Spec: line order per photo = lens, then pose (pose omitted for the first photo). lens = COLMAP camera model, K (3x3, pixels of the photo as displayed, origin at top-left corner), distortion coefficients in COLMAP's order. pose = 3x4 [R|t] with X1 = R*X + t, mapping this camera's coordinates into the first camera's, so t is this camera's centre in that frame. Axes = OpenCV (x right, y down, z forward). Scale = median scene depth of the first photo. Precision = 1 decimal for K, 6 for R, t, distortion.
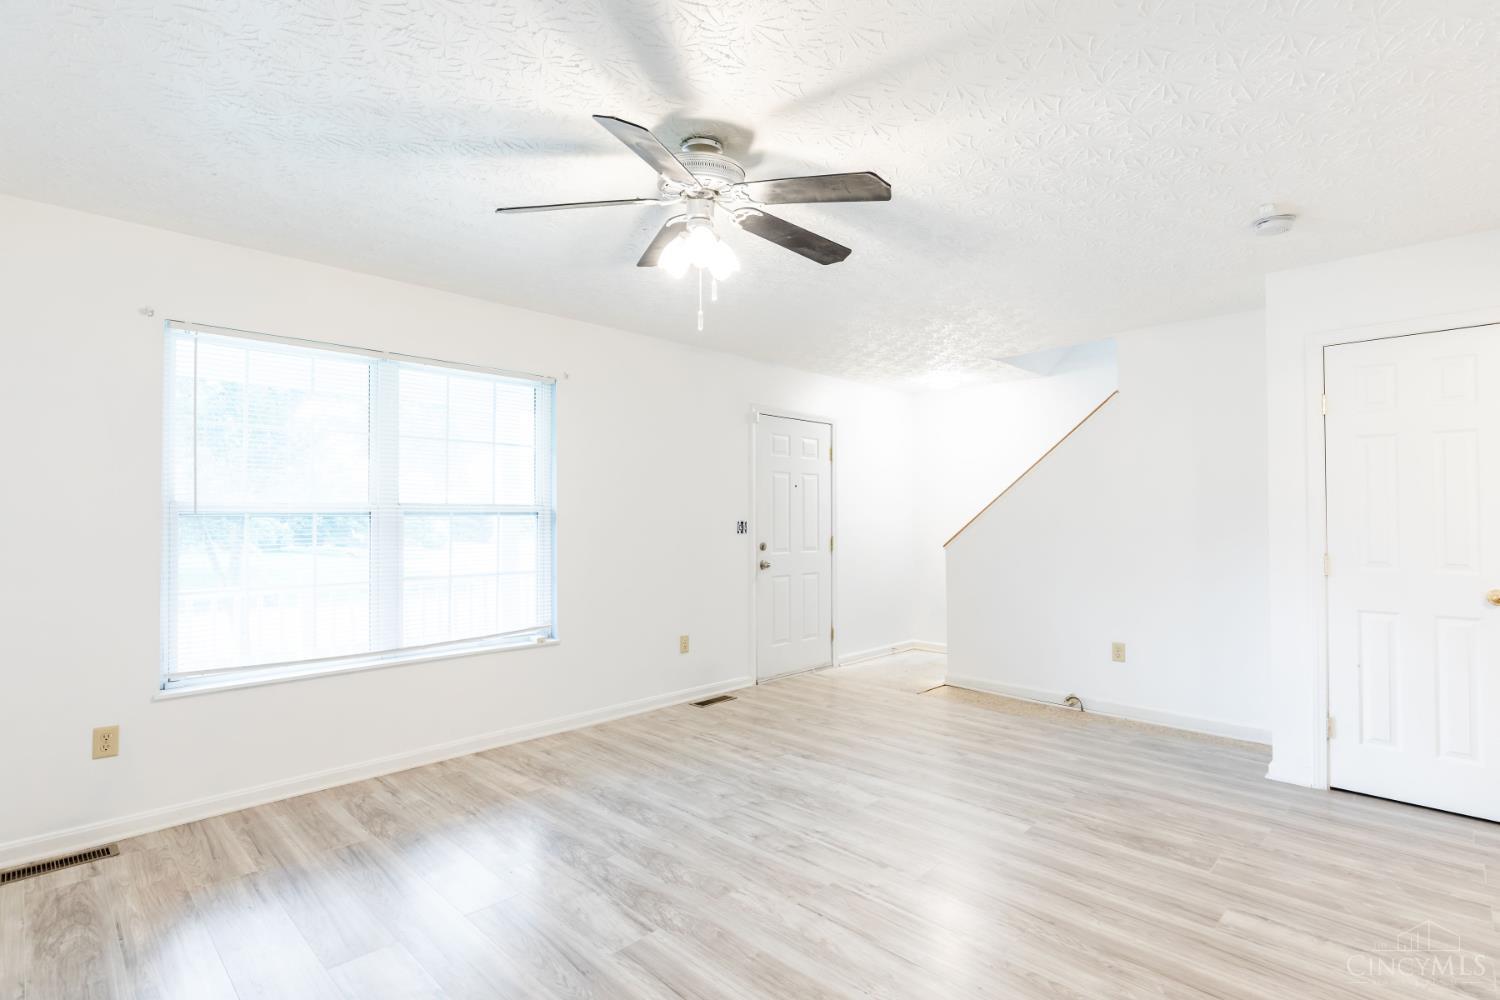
lens RADIAL K [[717.7, 0, 750.0], [0, 717.7, 500.0], [0, 0, 1]] dist [0.001918, -0.000108]
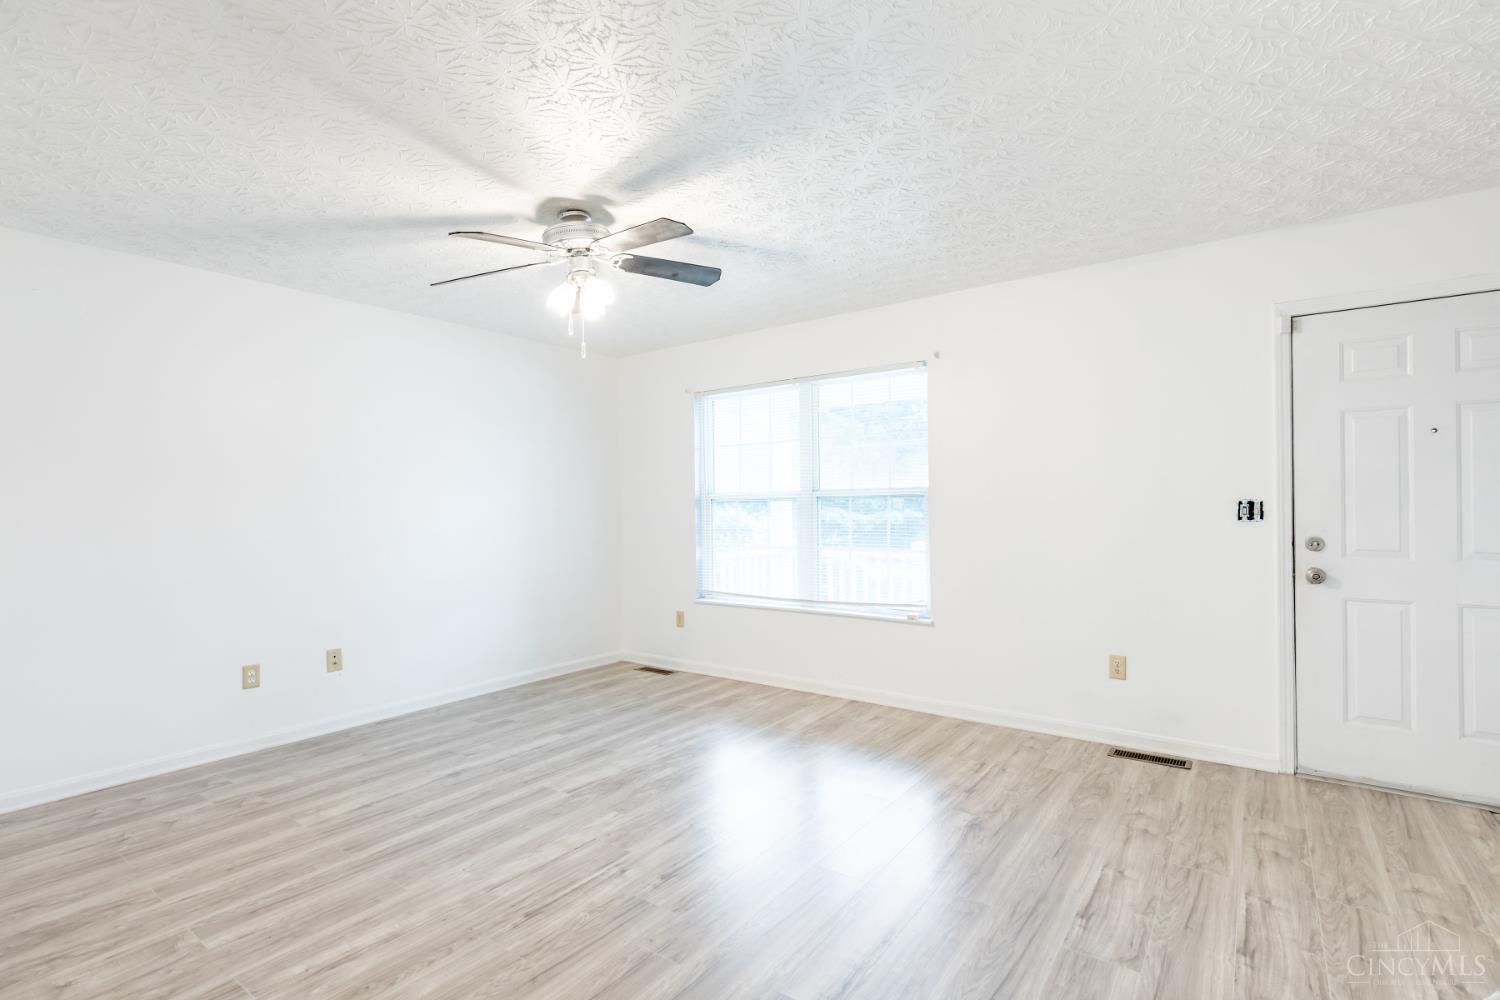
lens RADIAL K [[709.2, 0, 741.2], [0, 709.2, 503.4], [0, 0, 1]] dist [-0.001749, -0.000145]
pose [[0.135969, -0.000926, -0.990713, 0.915359], [0.038415, 0.999252, 0.004338, 0.020748], [0.989968, -0.038648, 0.135903, 0.819092]]
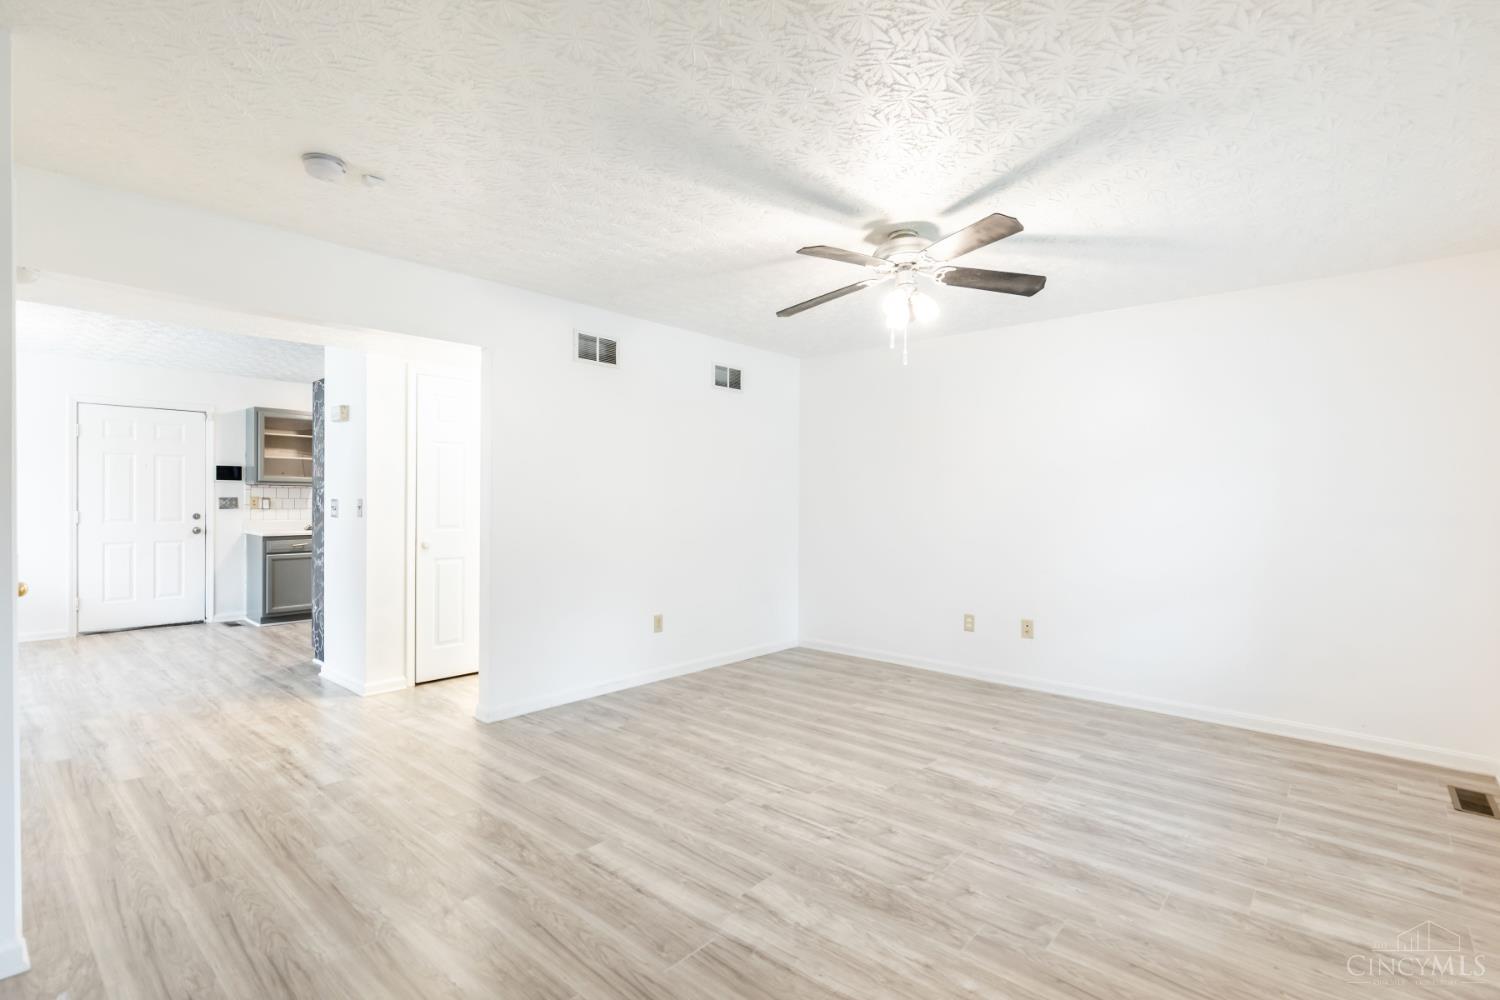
lens RADIAL K [[709.2, 0, 741.2], [0, 709.2, 503.4], [0, 0, 1]] dist [-0.001749, -0.000145]
pose [[-0.999096, -0.006168, -0.042067, 0.226261], [-0.005393, 0.999814, -0.018492, 0.043461], [0.042173, -0.018248, -0.998944, 1.752773]]
